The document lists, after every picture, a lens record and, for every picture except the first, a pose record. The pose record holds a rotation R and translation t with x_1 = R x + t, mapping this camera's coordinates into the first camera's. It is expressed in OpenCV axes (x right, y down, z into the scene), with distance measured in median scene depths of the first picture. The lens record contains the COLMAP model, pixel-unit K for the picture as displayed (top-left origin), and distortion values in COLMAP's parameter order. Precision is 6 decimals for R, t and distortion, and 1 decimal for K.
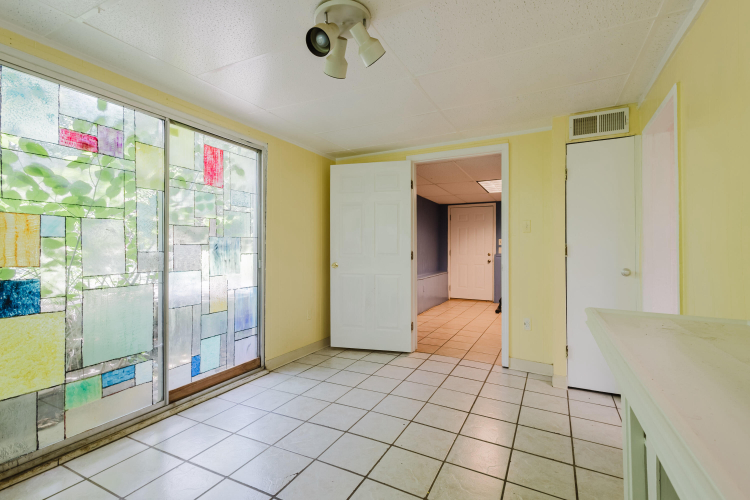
lens RADIAL K [[344.3, 0, 375.8], [0, 344.3, 248.8], [0, 0, 1]] dist [0.008786, -0.000927]
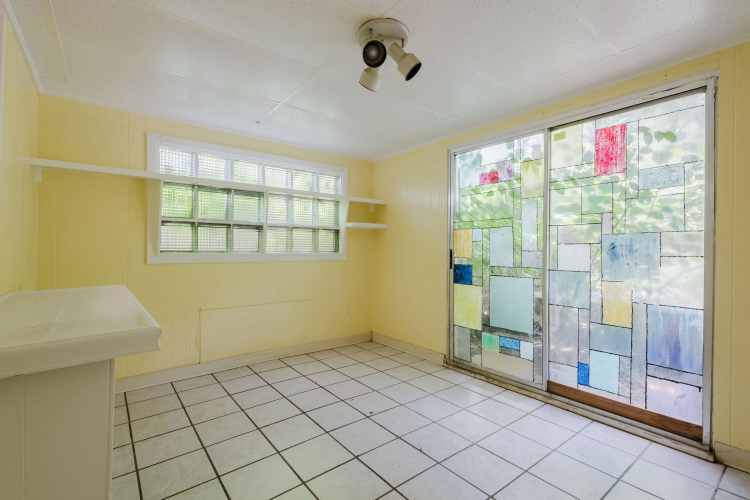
lens RADIAL K [[344.3, 0, 375.8], [0, 344.3, 248.8], [0, 0, 1]] dist [0.008786, -0.000927]
pose [[-0.414597, -0.001806, -0.910003, 0.554544], [-0.005595, 0.999984, 0.000565, 0.003367], [0.909988, 0.005326, -0.414601, 0.870313]]
